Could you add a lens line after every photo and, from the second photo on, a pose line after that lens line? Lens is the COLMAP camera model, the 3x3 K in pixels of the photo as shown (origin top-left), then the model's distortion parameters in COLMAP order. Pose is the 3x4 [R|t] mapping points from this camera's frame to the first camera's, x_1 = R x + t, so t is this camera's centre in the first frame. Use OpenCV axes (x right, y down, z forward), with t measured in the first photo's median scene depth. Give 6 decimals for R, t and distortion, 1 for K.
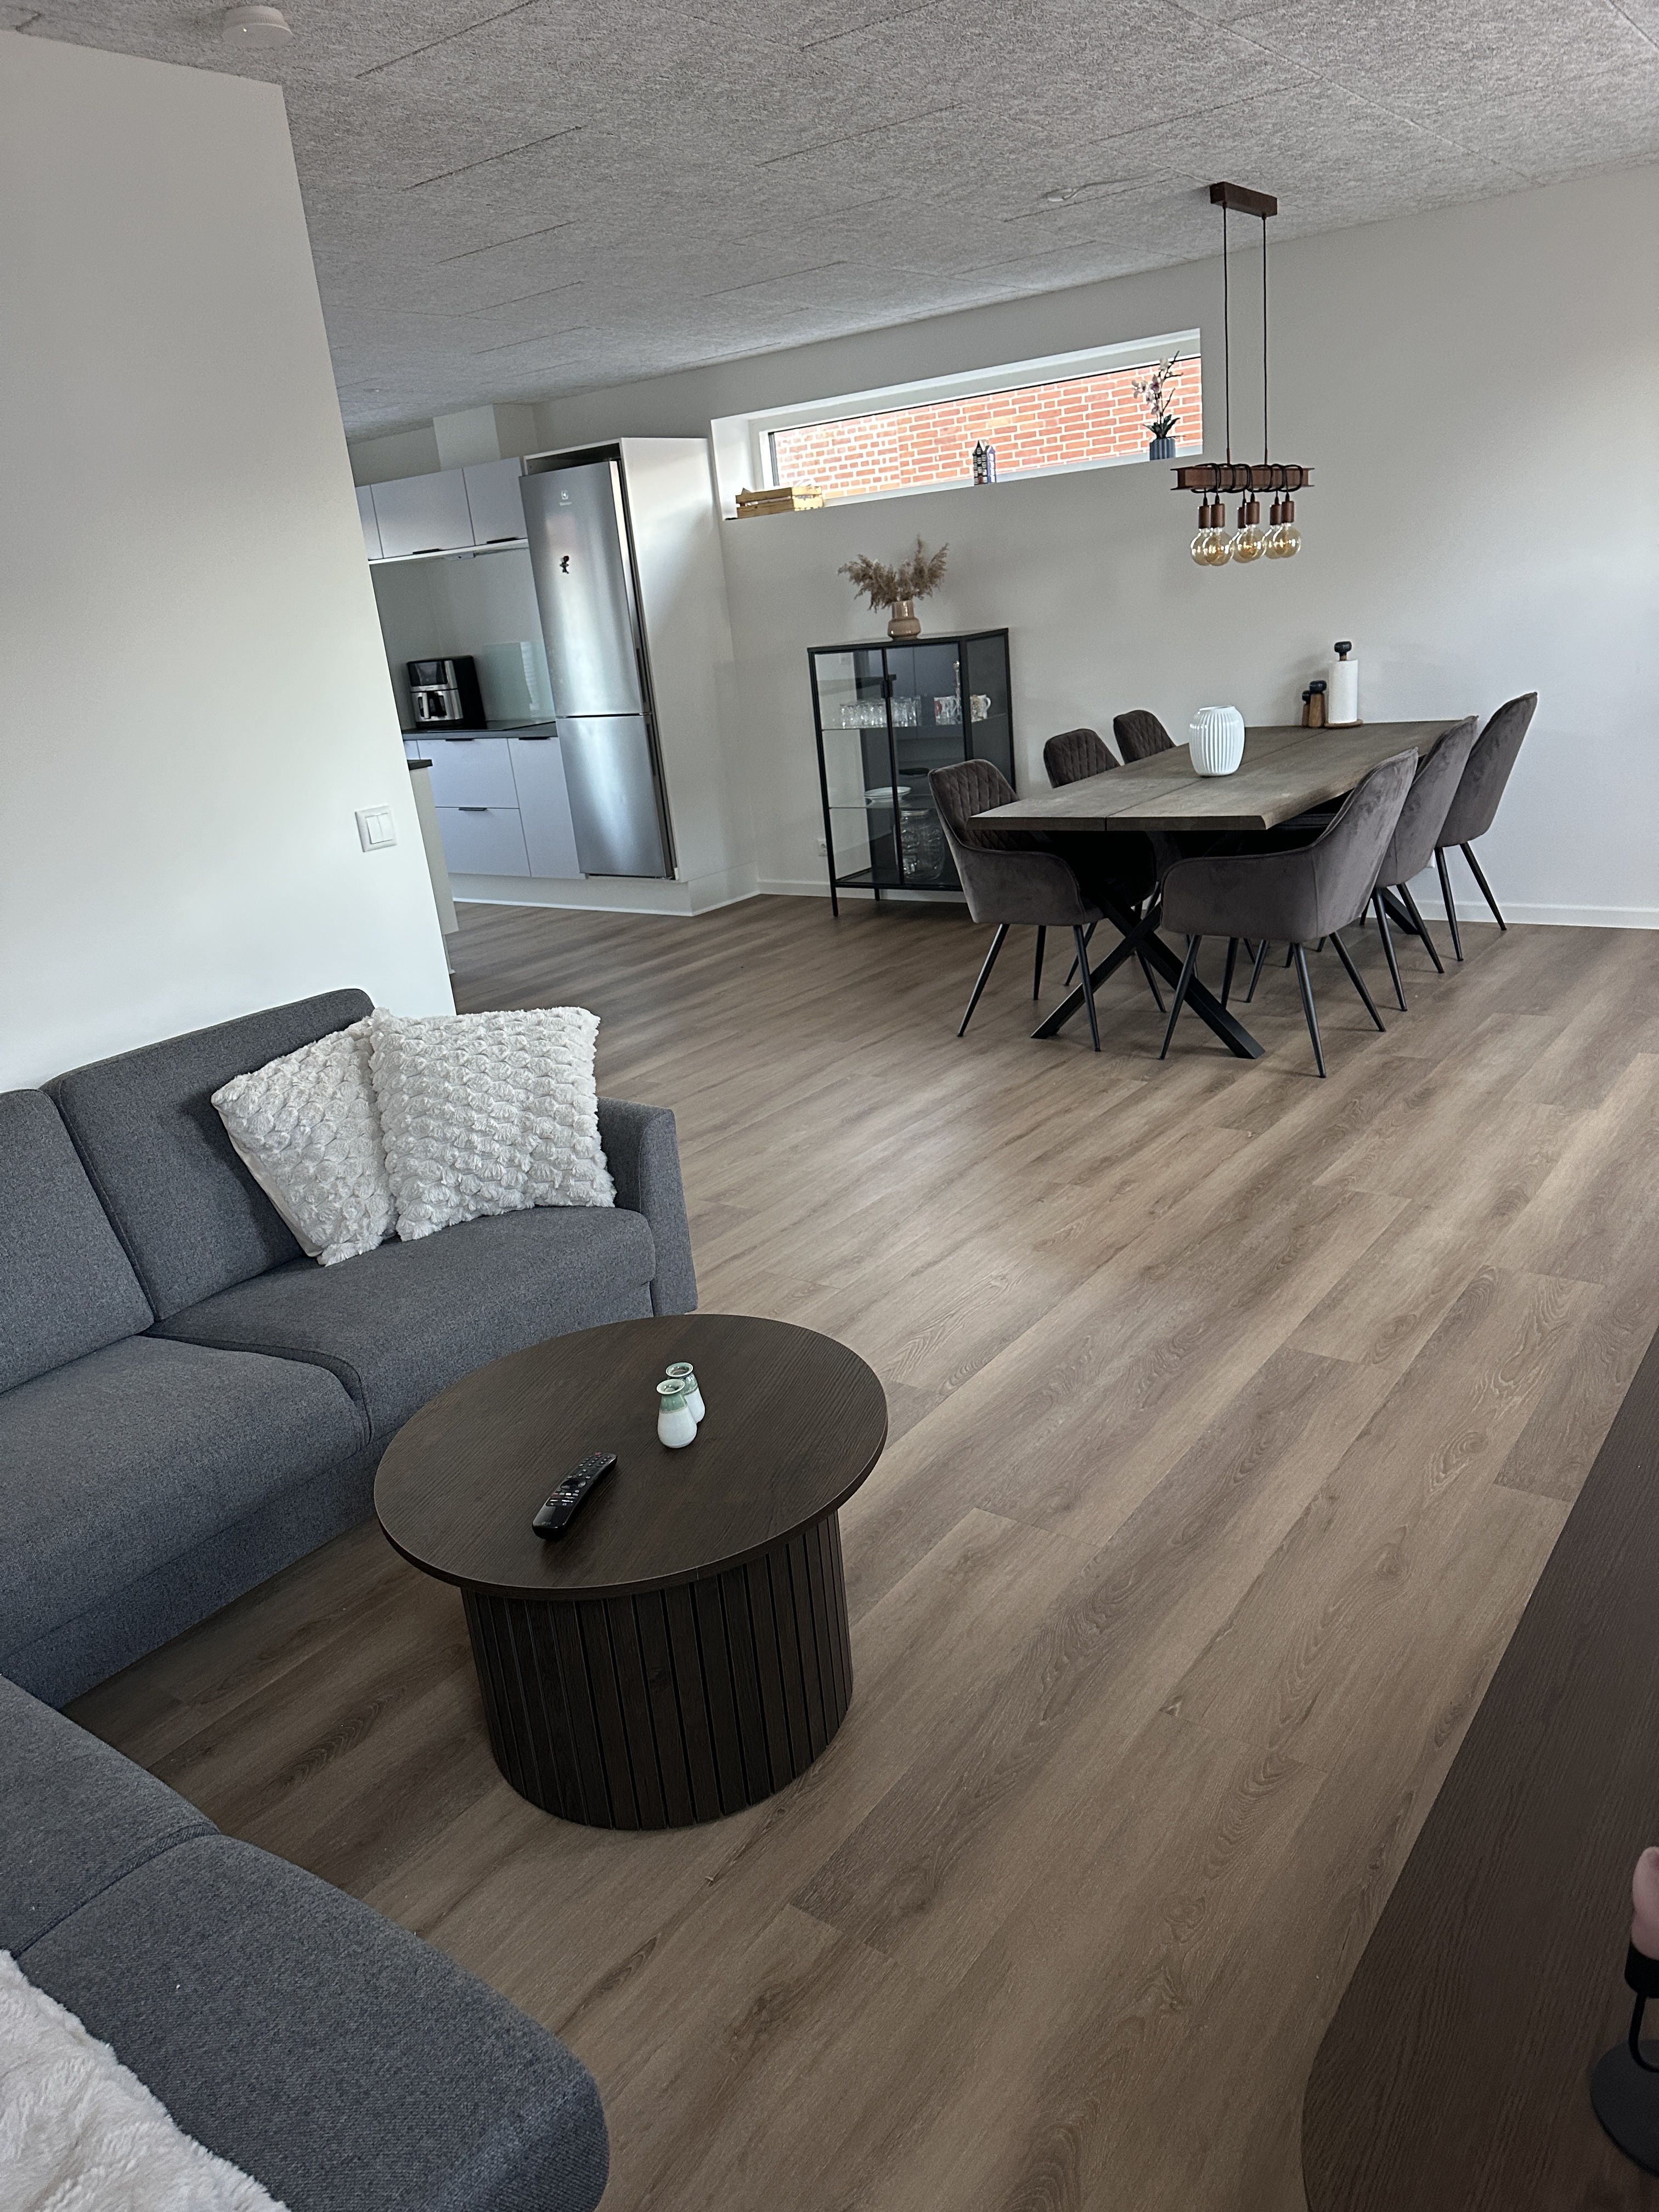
lens RADIAL K [[1579.7, 0, 826.4], [0, 1579.7, 1139.9], [0, 0, 1]] dist [0.144884, -0.214142]
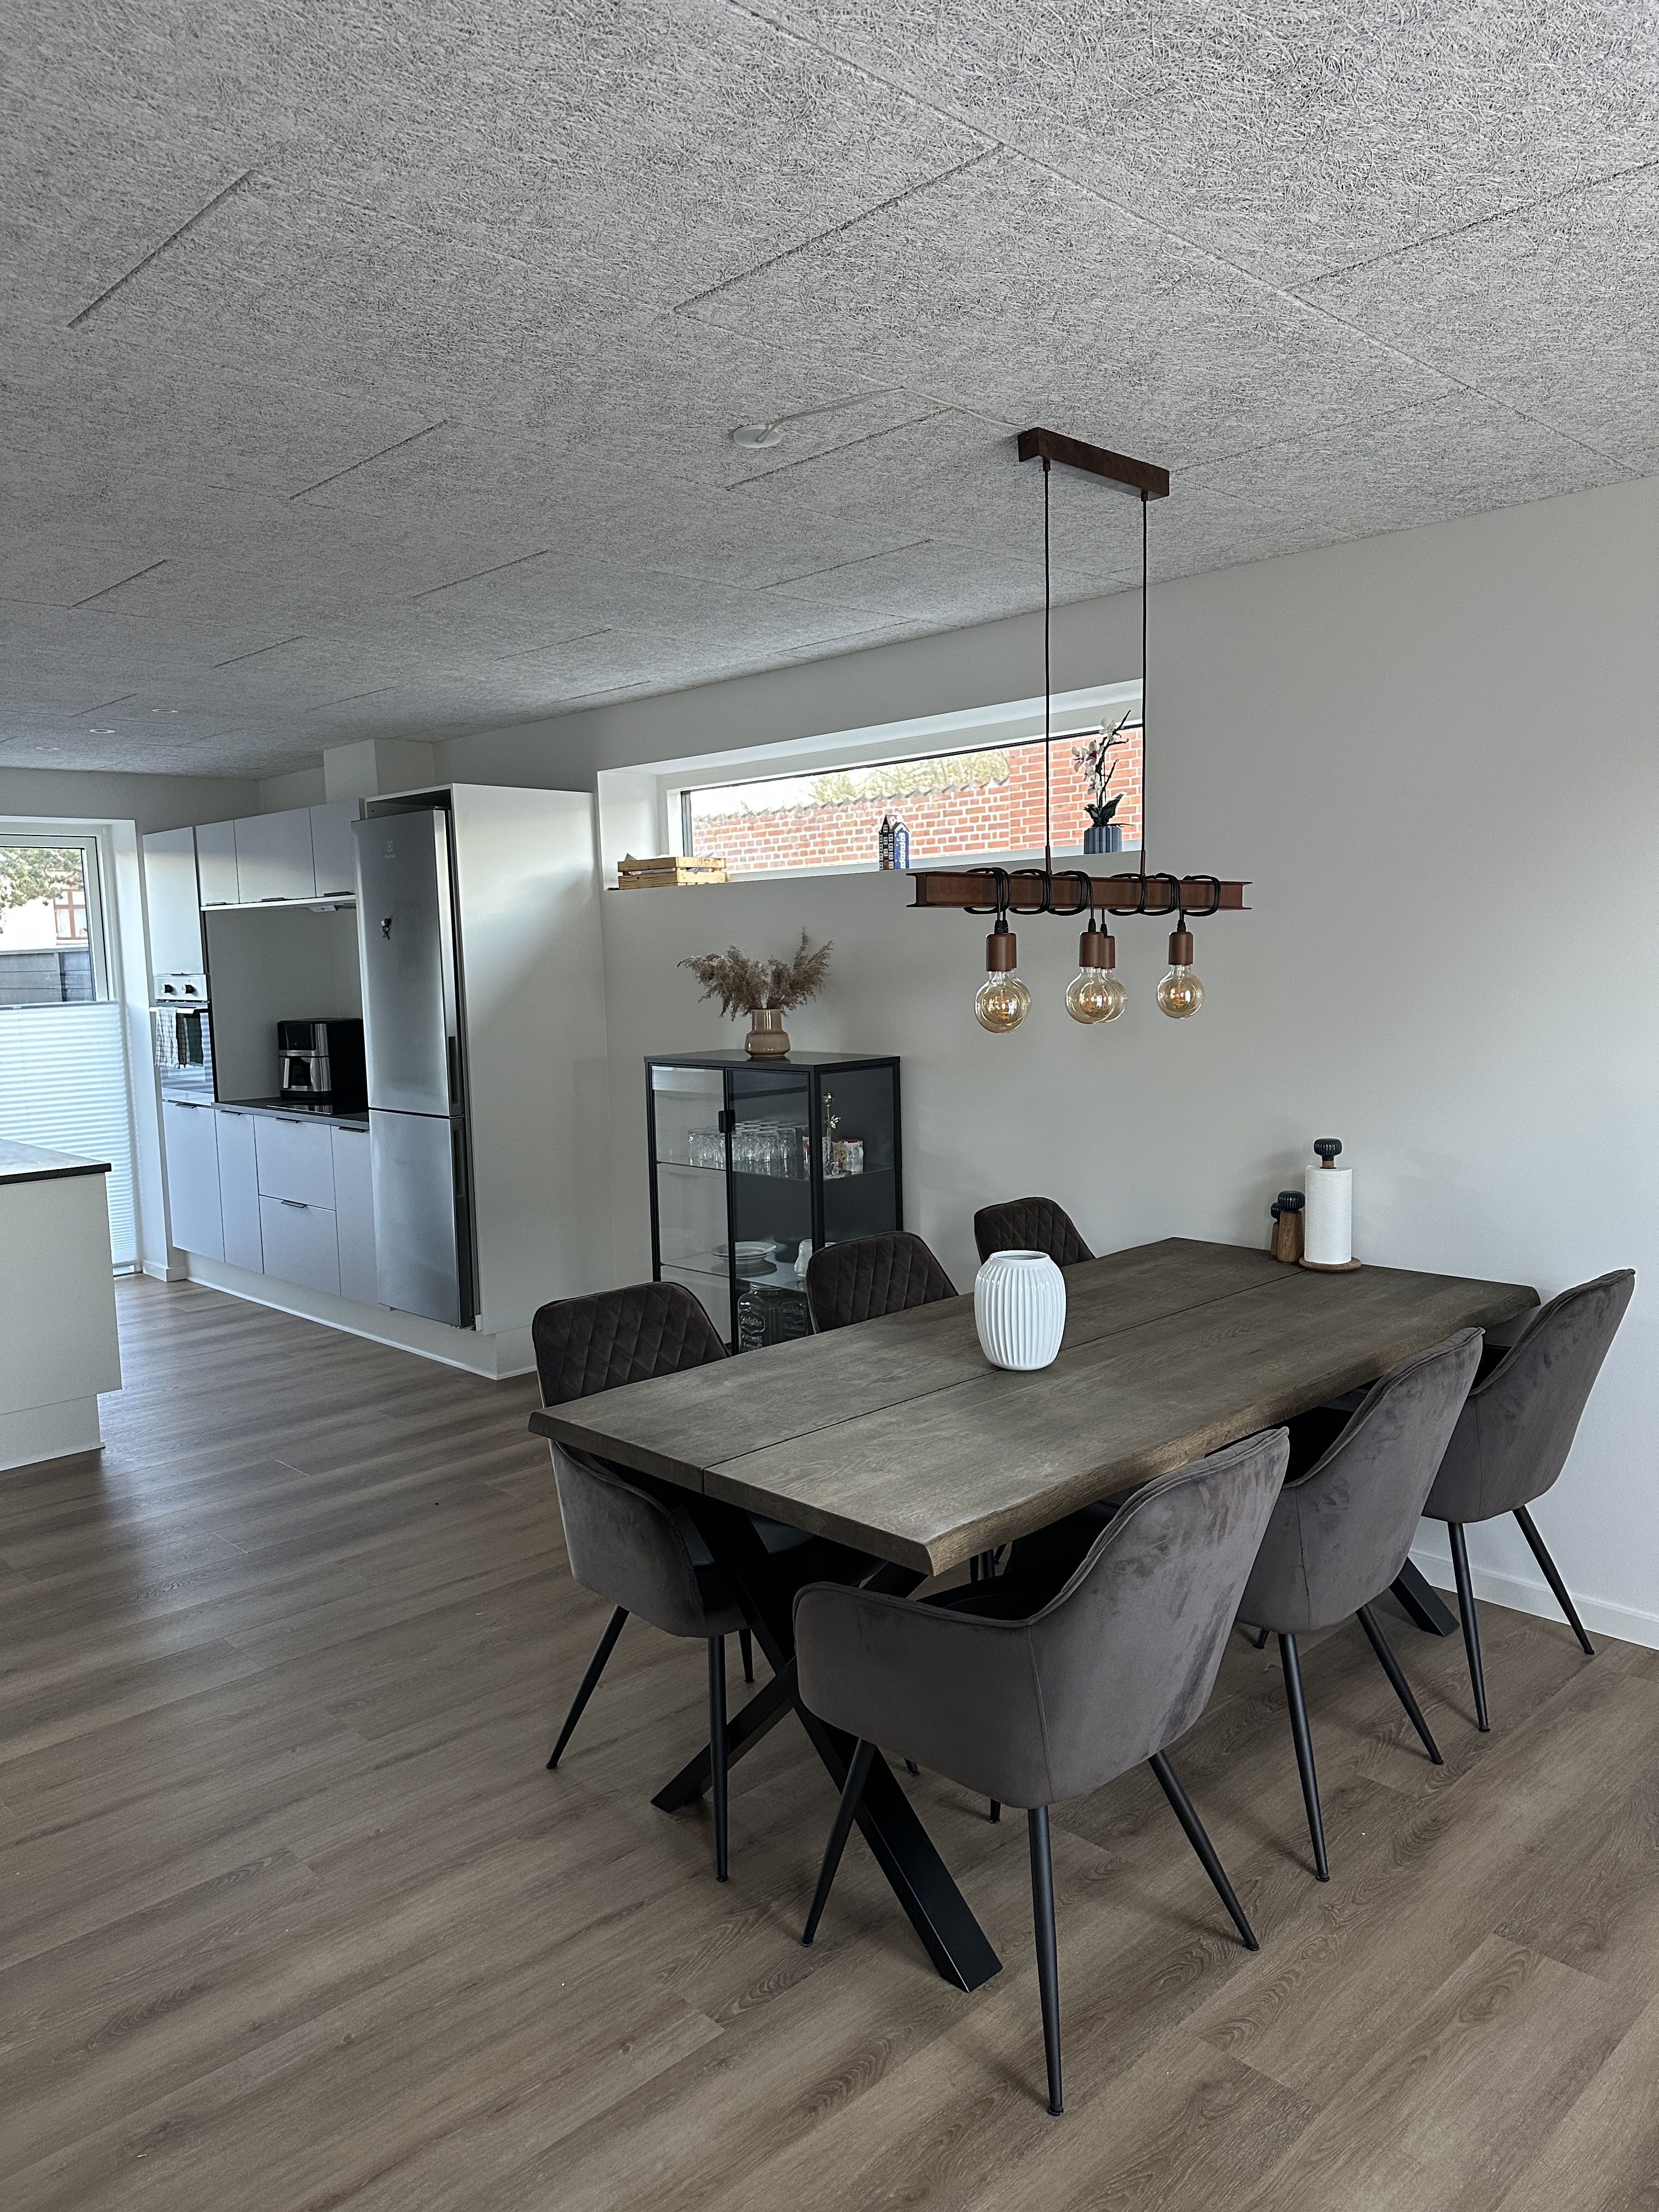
lens RADIAL K [[1579.7, 0, 826.4], [0, 1579.7, 1139.9], [0, 0, 1]] dist [0.144884, -0.214142]
pose [[0.984659, 0.089655, -0.149695, 0.190720], [-0.118178, 0.973838, -0.194099, -0.141340], [0.128377, 0.208812, 0.969493, 0.314167]]
